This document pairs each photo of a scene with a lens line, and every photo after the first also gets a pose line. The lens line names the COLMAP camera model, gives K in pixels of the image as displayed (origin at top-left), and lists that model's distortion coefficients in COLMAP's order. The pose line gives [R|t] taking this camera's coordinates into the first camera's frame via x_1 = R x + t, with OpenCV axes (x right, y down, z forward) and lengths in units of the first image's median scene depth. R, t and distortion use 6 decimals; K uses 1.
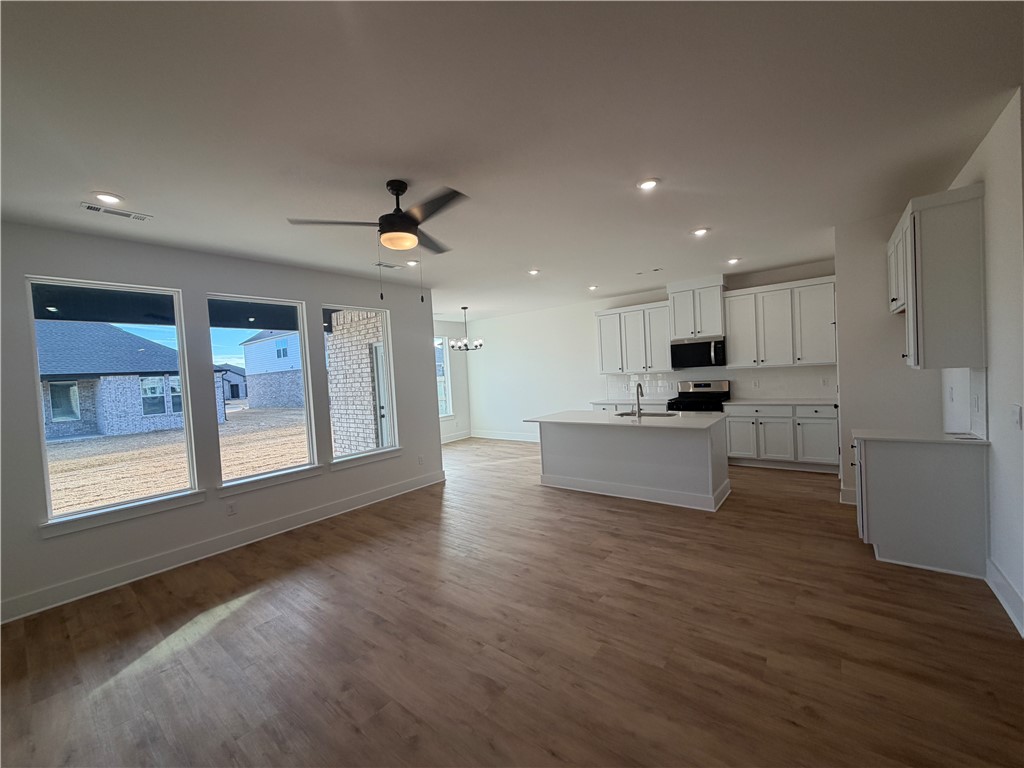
lens RADIAL K [[406.8, 0, 509.3], [0, 406.8, 383.3], [0, 0, 1]] dist [-0.000640, 0.000417]
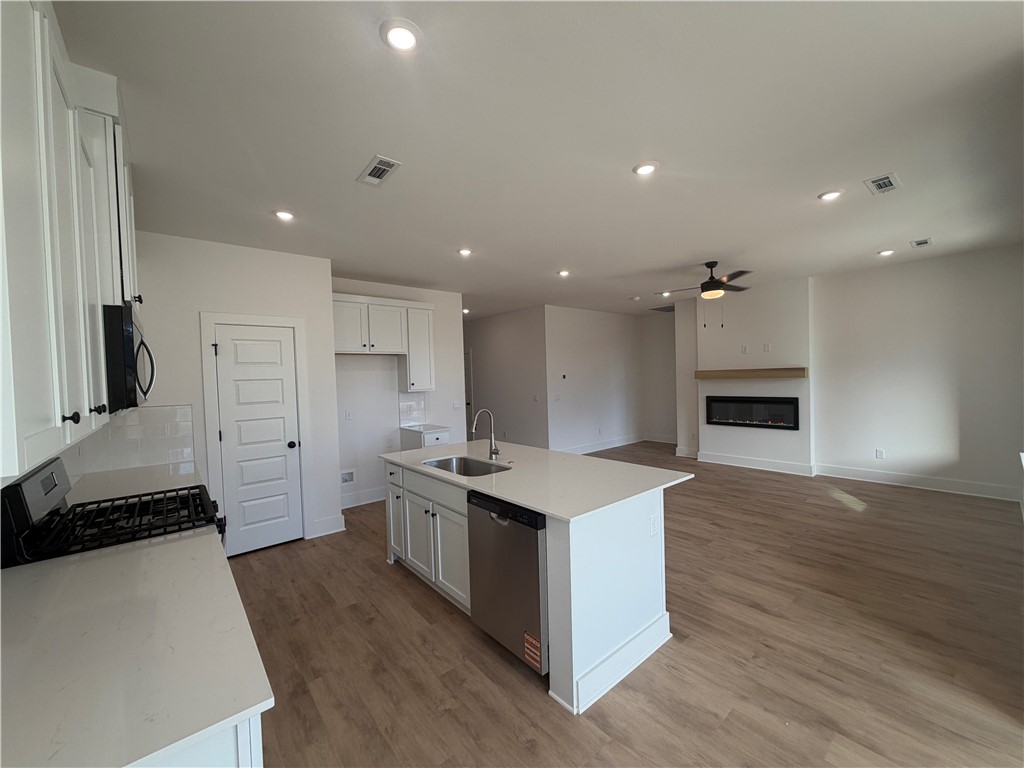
lens RADIAL K [[406.8, 0, 511.4], [0, 406.8, 384.3], [0, 0, 1]] dist [-0.000640, 0.000417]
pose [[-0.977162, 0.084401, 0.195013, 0.178898], [0.093109, 0.995008, 0.035910, -0.064930], [-0.191009, 0.053248, -0.980143, 1.898745]]
